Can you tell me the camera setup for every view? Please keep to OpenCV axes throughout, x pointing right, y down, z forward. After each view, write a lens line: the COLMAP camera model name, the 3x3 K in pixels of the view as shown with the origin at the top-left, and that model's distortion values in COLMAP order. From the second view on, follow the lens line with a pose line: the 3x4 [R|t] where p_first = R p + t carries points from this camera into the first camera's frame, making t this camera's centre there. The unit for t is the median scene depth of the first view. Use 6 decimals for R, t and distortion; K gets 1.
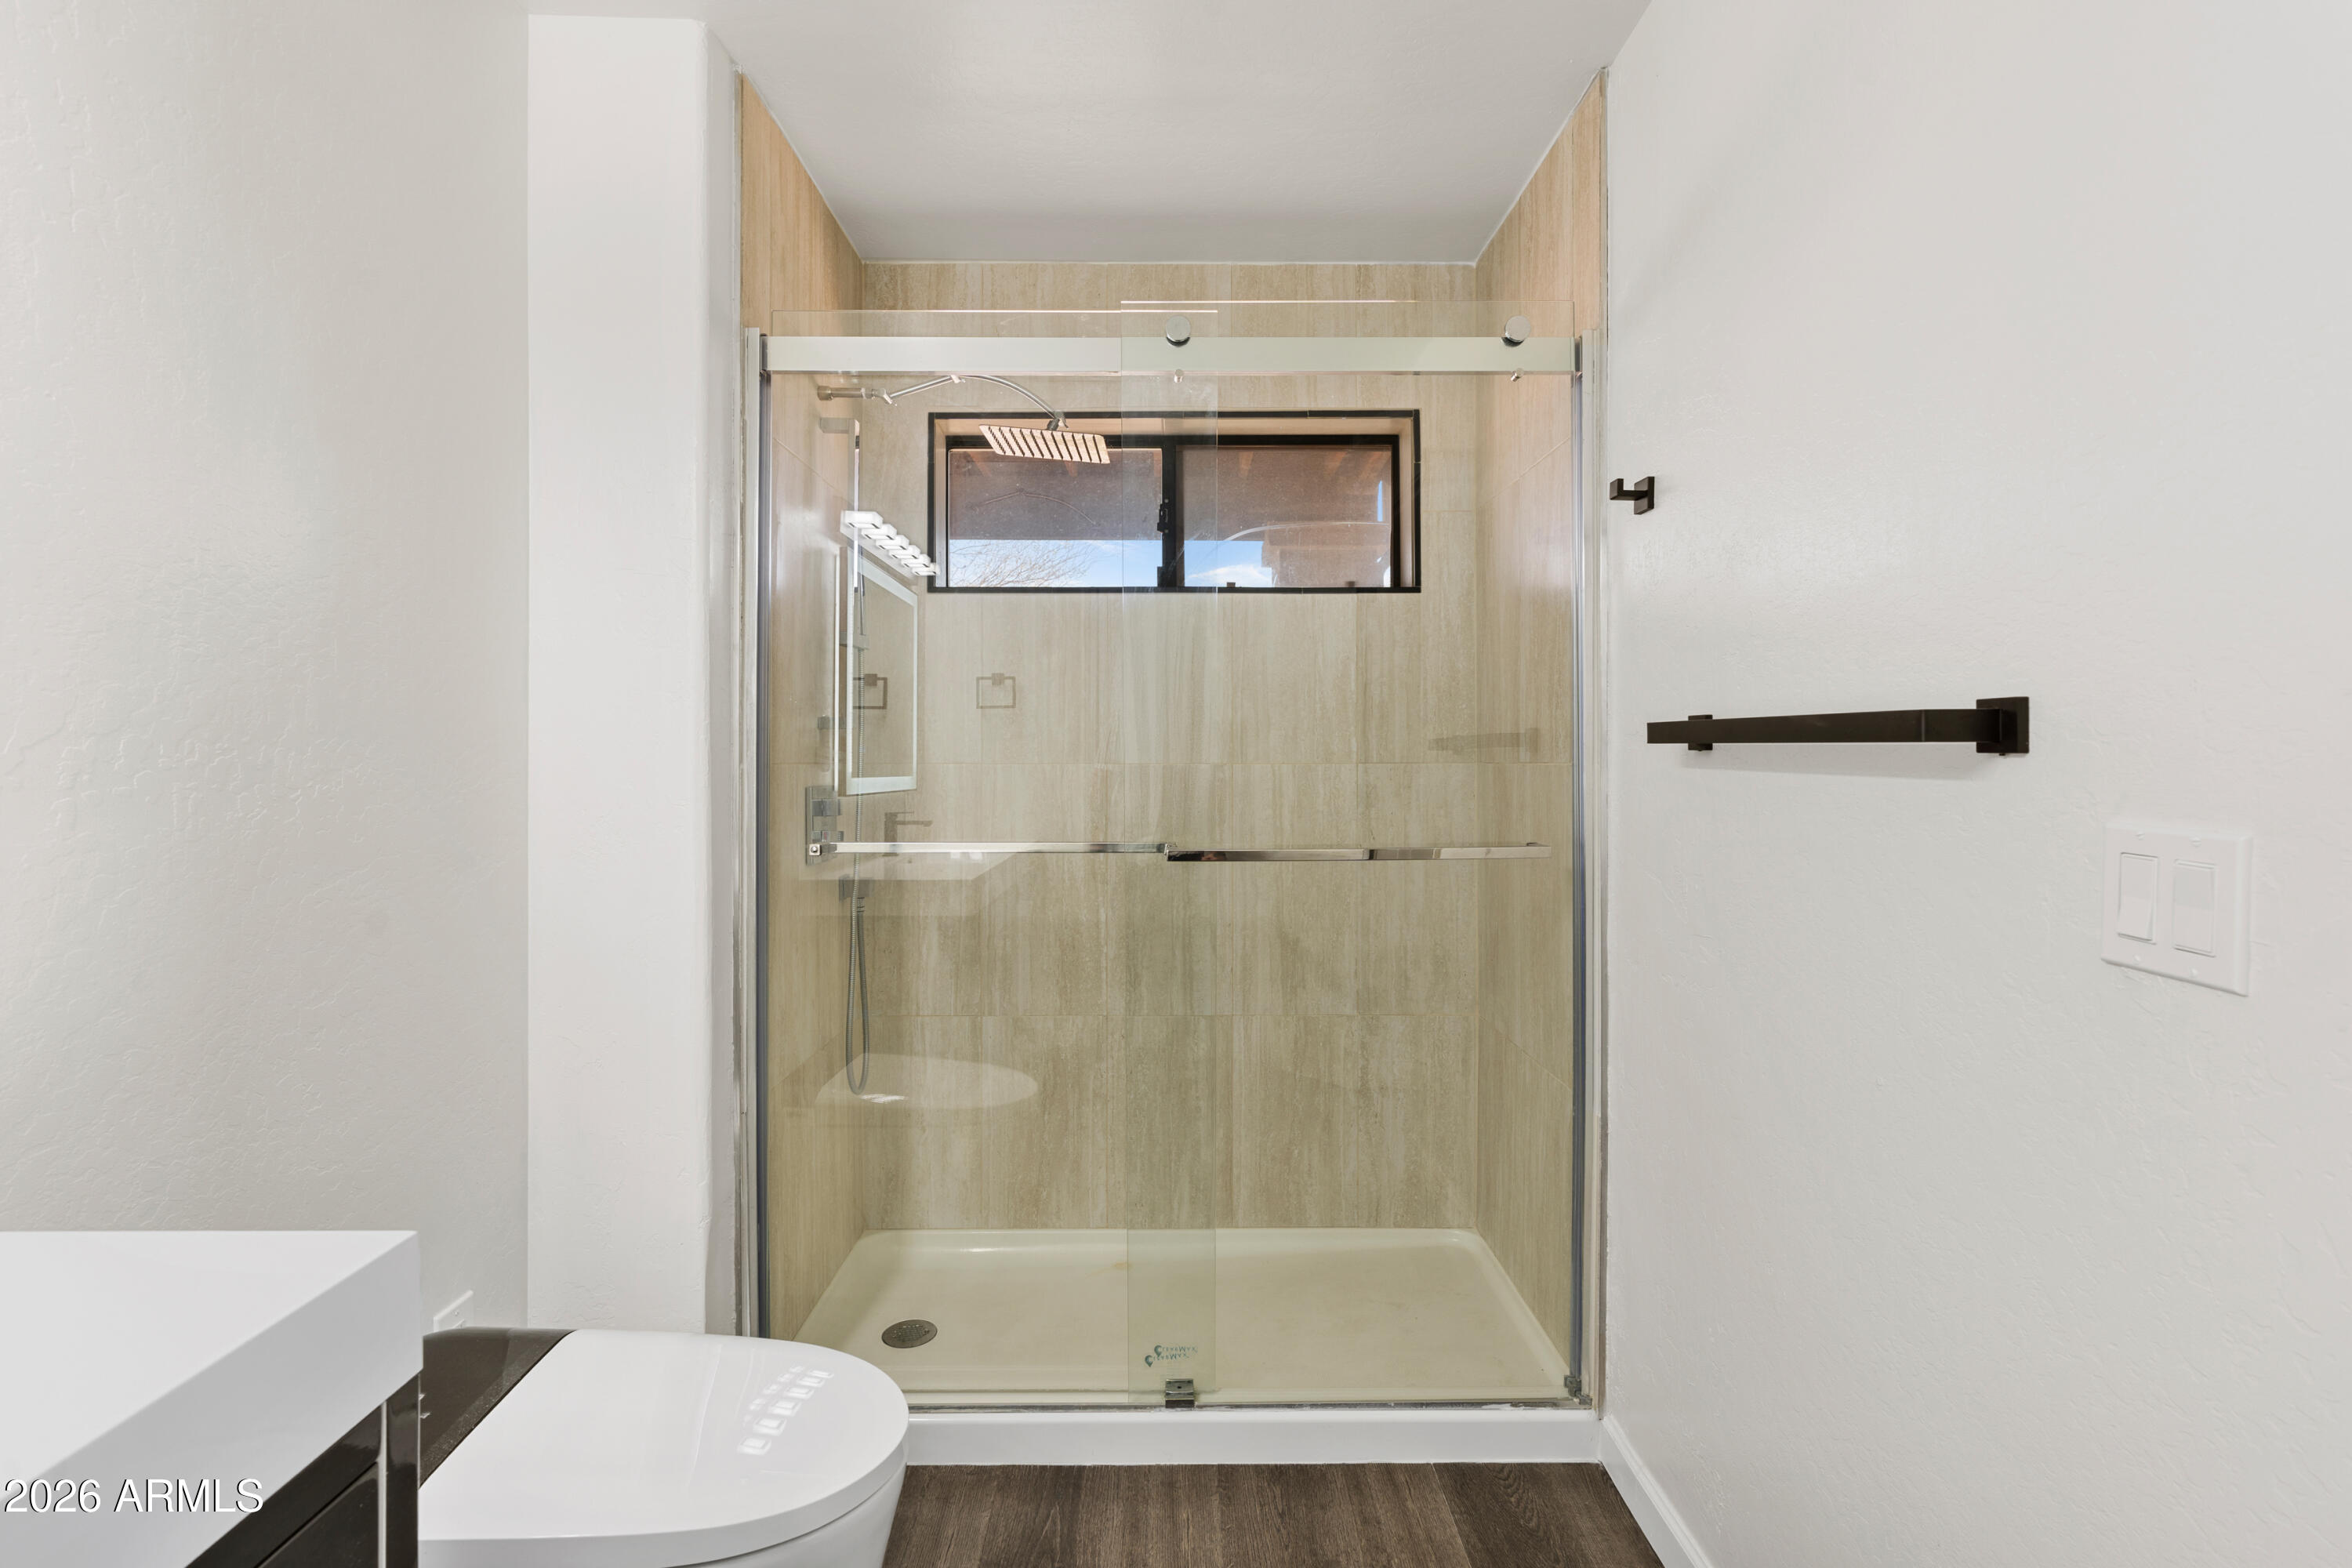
lens RADIAL K [[1067.3, 0, 1178.2], [0, 1067.3, 751.2], [0, 0, 1]] dist [-0.006716, 0.002052]
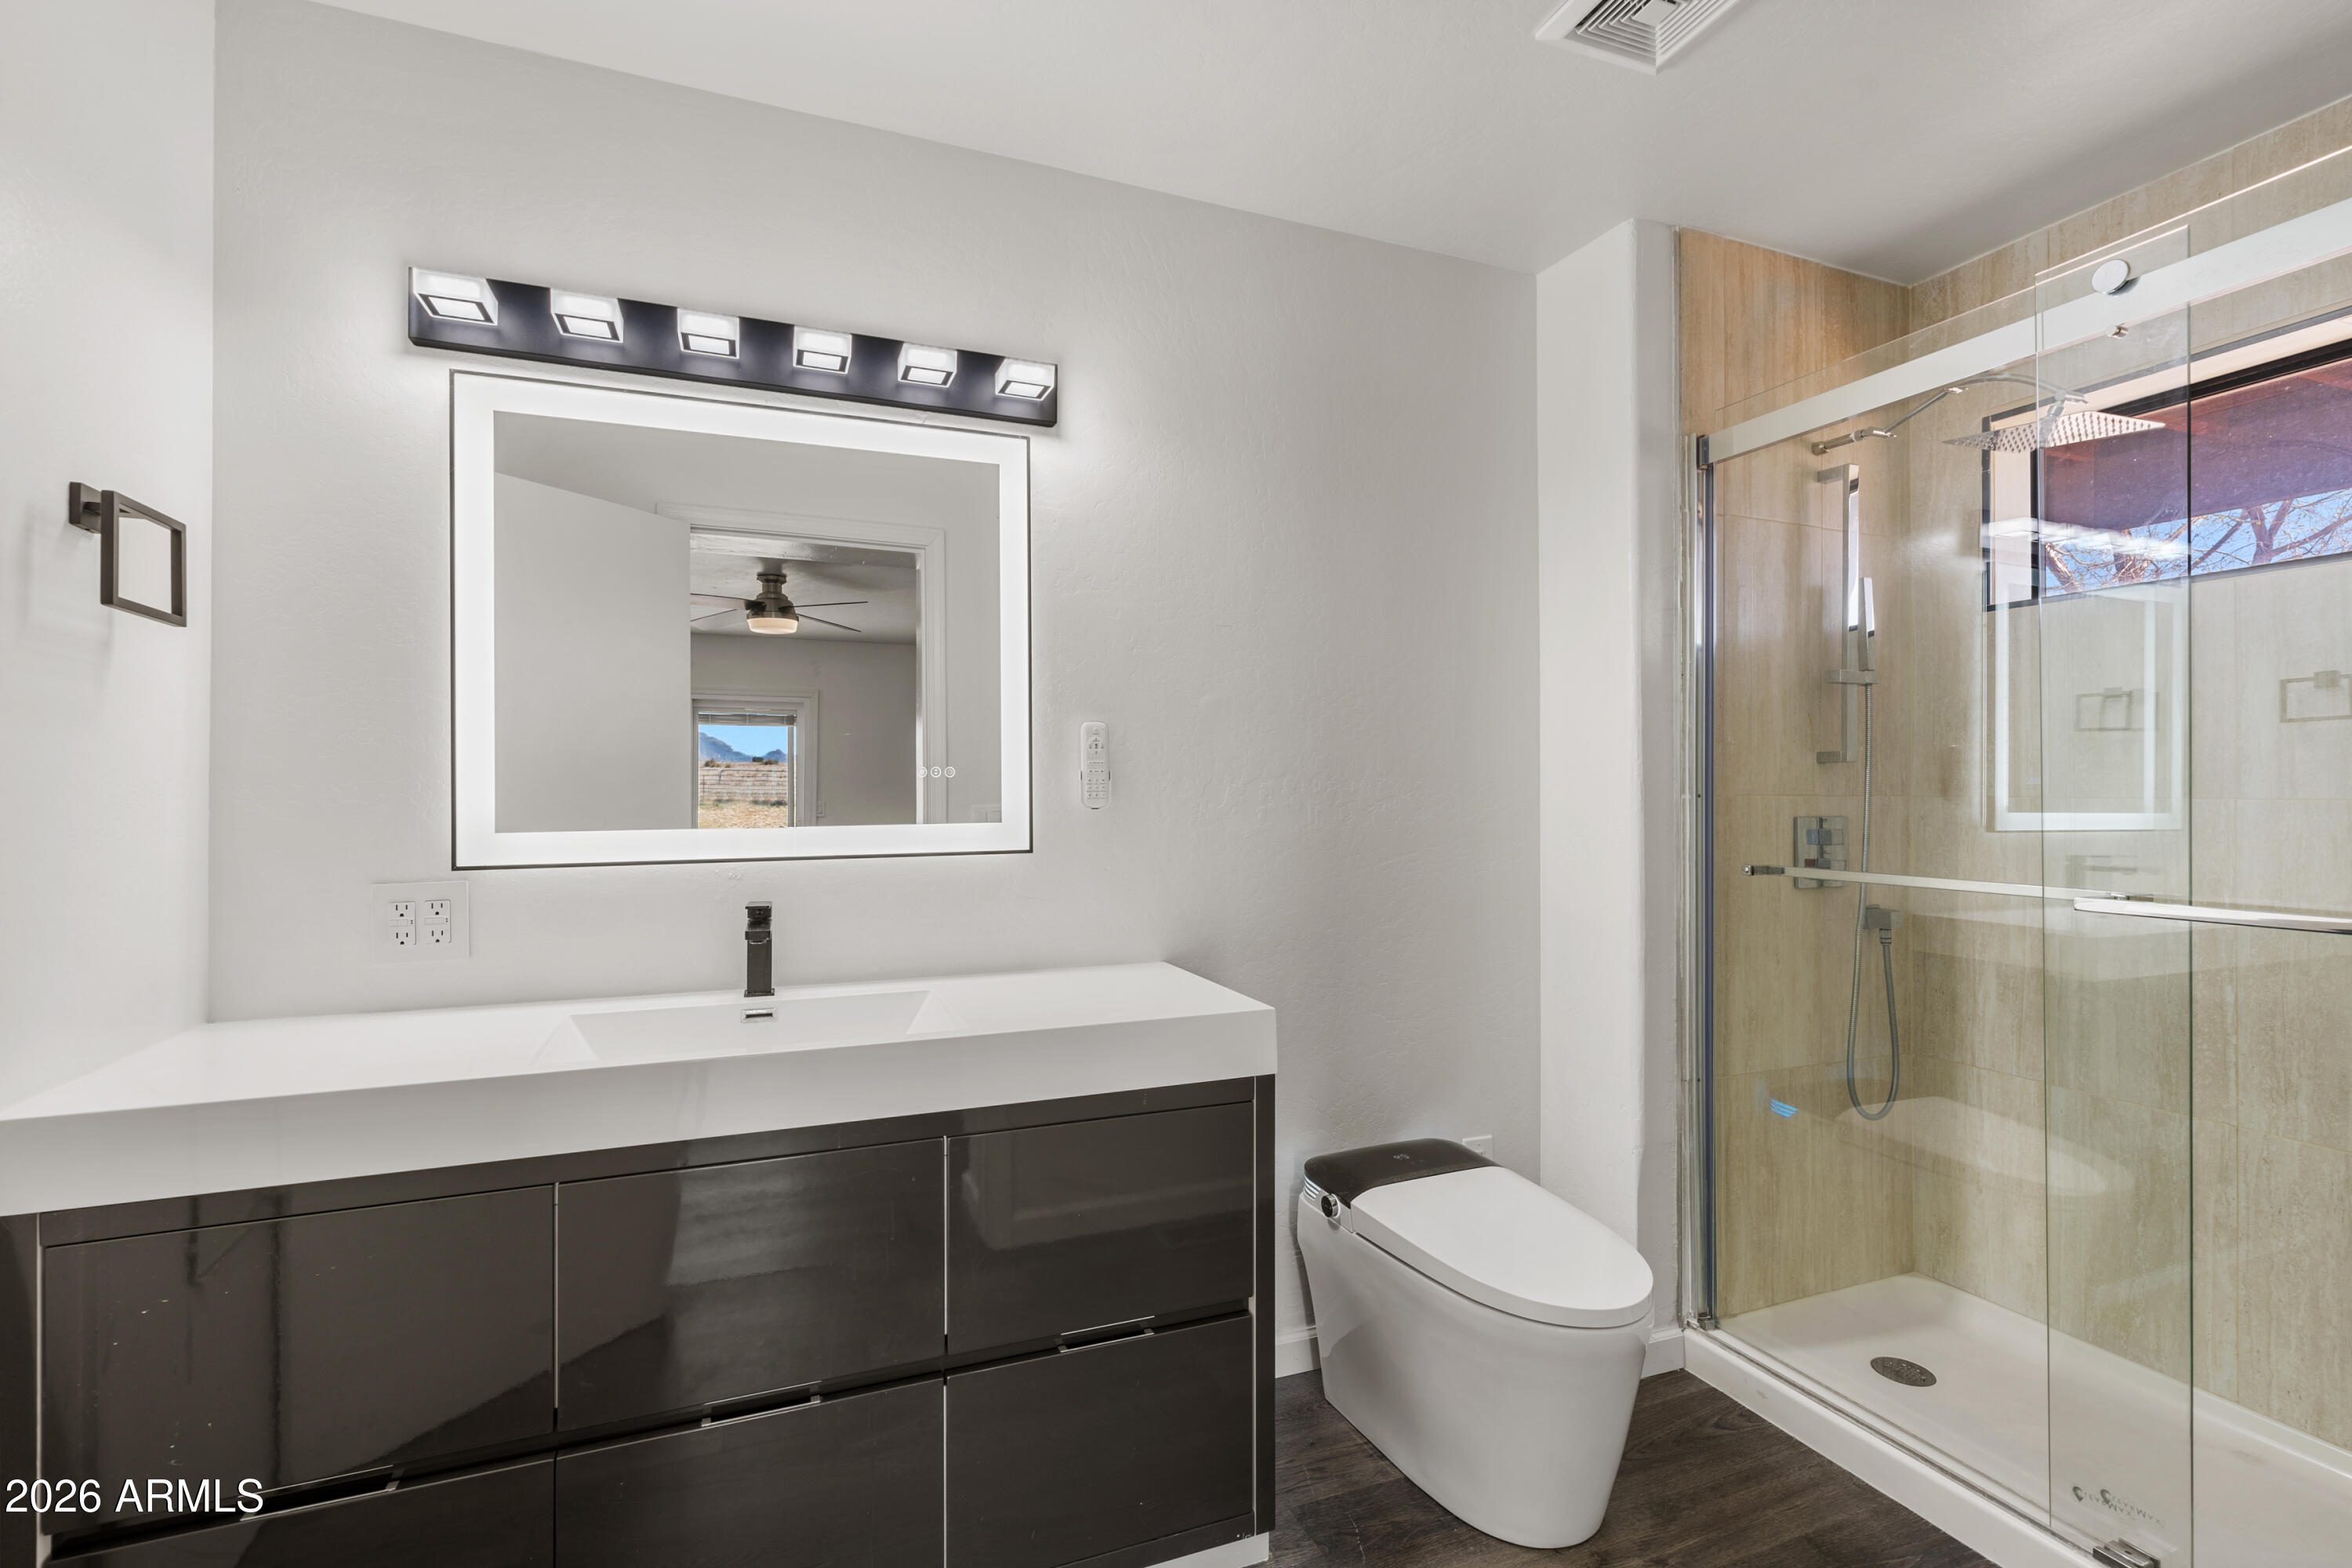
lens RADIAL K [[1067.3, 0, 1170.6], [0, 1067.3, 787.4], [0, 0, 1]] dist [-0.006716, 0.002052]
pose [[0.358014, -0.001139, -0.933716, 0.375138], [0.001991, 0.999998, -0.000457, 0.002820], [0.933714, -0.001696, 0.358015, 0.009569]]
